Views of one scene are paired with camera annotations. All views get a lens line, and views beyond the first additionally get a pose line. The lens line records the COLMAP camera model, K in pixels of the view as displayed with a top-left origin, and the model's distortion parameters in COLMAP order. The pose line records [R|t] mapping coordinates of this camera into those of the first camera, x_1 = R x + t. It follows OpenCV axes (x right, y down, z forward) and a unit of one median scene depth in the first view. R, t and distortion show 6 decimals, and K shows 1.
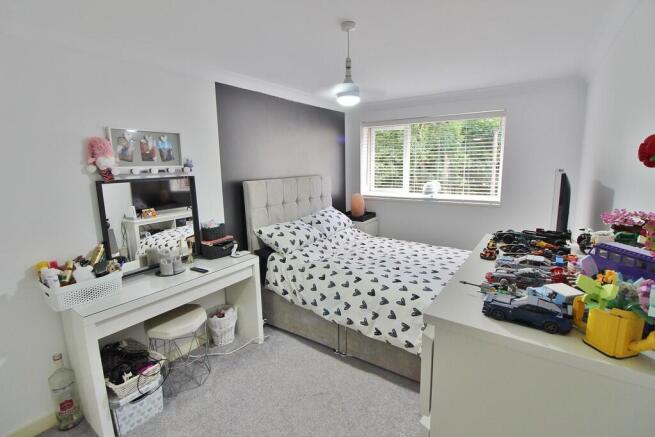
lens RADIAL K [[301.6, 0, 330.9], [0, 301.6, 209.5], [0, 0, 1]] dist [0.001944, -0.014232]
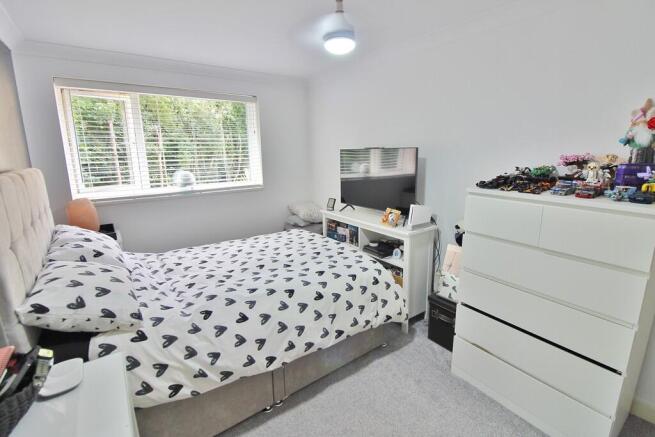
lens RADIAL K [[301.6, 0, 330.9], [0, 301.6, 209.5], [0, 0, 1]] dist [0.001944, -0.014232]
pose [[0.329342, -0.166158, 0.929476, -0.486374], [0.153503, 0.980721, 0.120928, -0.041696], [-0.931649, 0.102851, 0.348498, 0.553899]]
